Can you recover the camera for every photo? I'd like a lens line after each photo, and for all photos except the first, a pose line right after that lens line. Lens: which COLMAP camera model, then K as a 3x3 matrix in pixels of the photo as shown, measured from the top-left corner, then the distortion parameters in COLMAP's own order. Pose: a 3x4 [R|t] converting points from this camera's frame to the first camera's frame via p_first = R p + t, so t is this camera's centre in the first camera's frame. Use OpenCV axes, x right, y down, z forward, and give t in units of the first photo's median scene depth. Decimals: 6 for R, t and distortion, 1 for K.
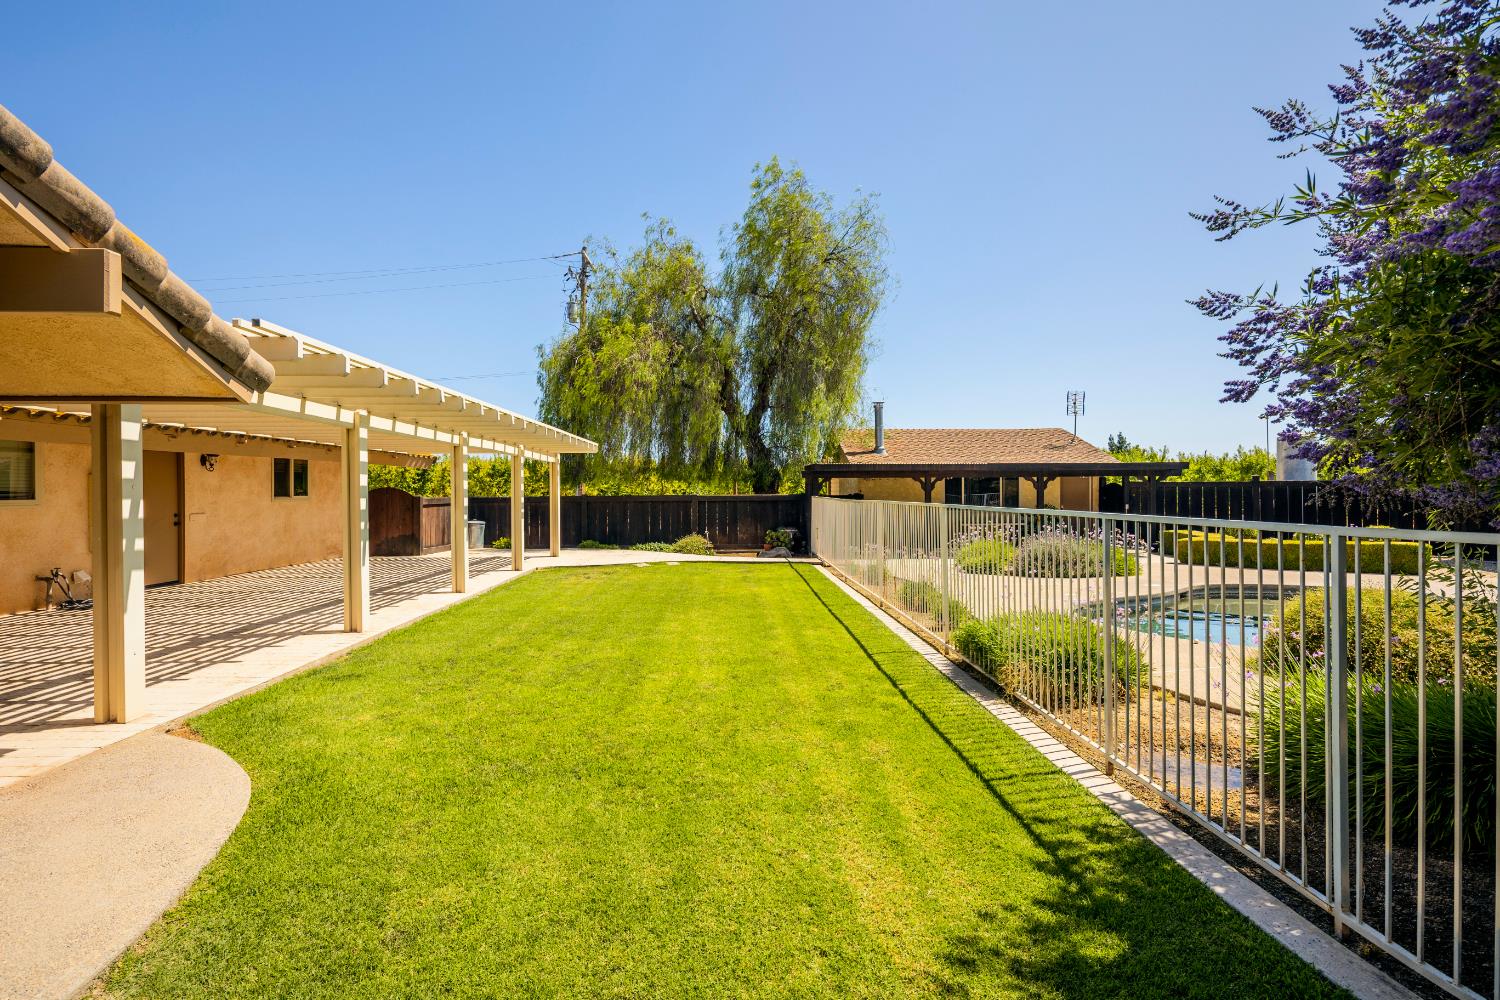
lens RADIAL K [[755.2, 0, 711.1], [0, 755.2, 492.1], [0, 0, 1]] dist [0.000937, 0.000067]
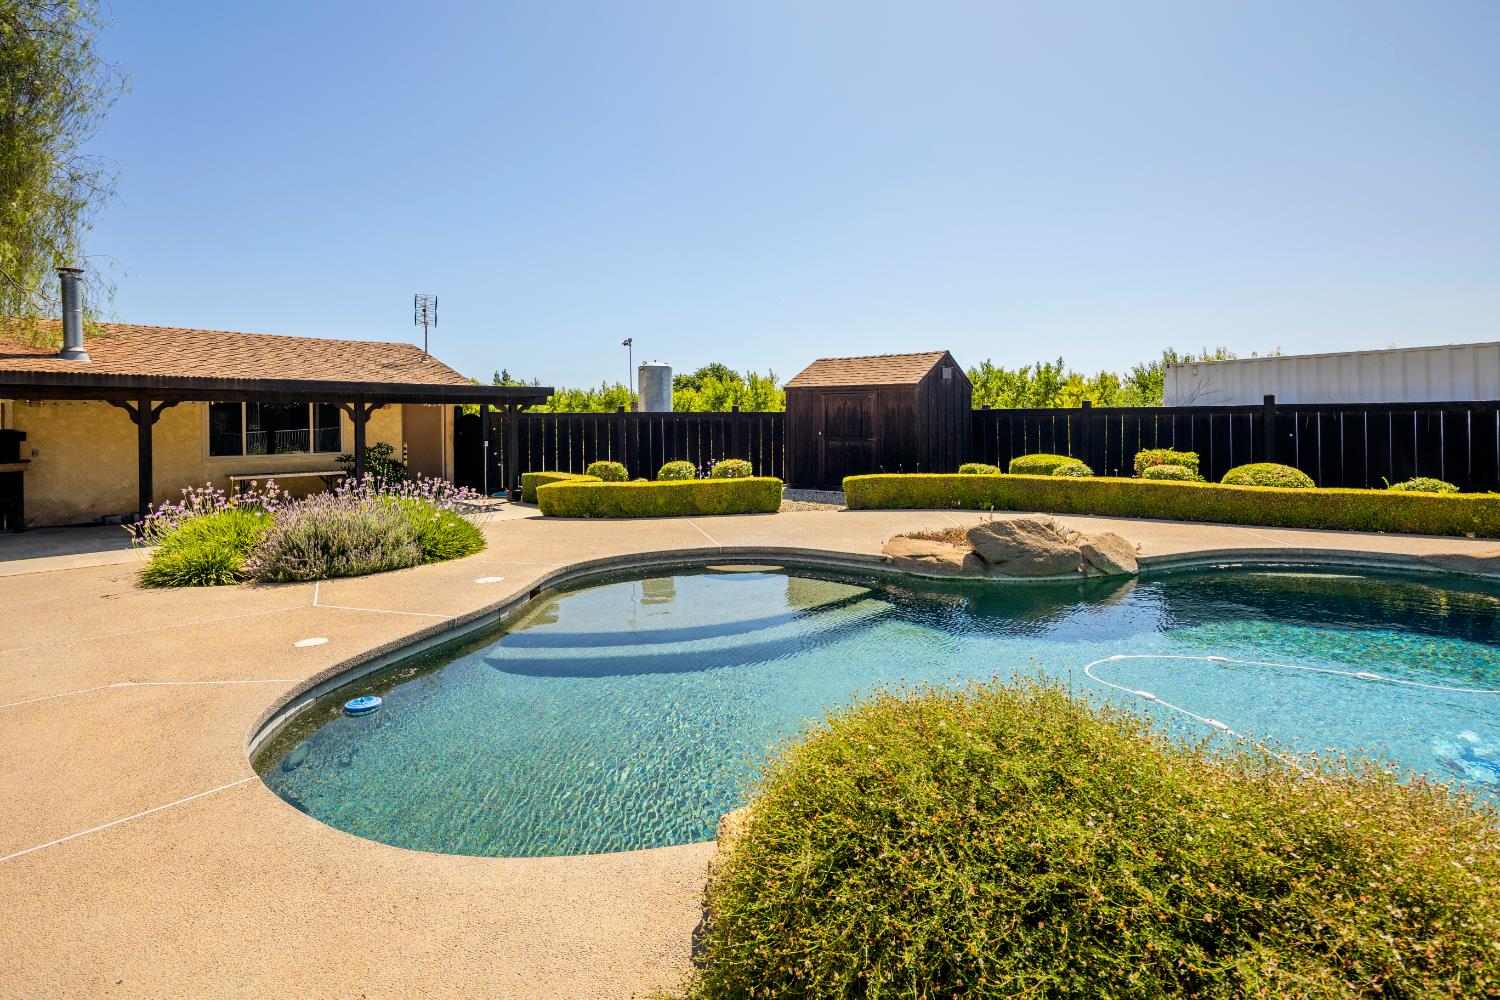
lens RADIAL K [[748.1, 0, 749.1], [0, 748.1, 418.9], [0, 0, 1]] dist [-0.000649, -0.000115]
pose [[0.694249, 0.000596, 0.719734, 0.170949], [0.008953, 0.999915, -0.009464, 0.002797], [-0.719679, 0.013015, 0.694185, 0.247923]]
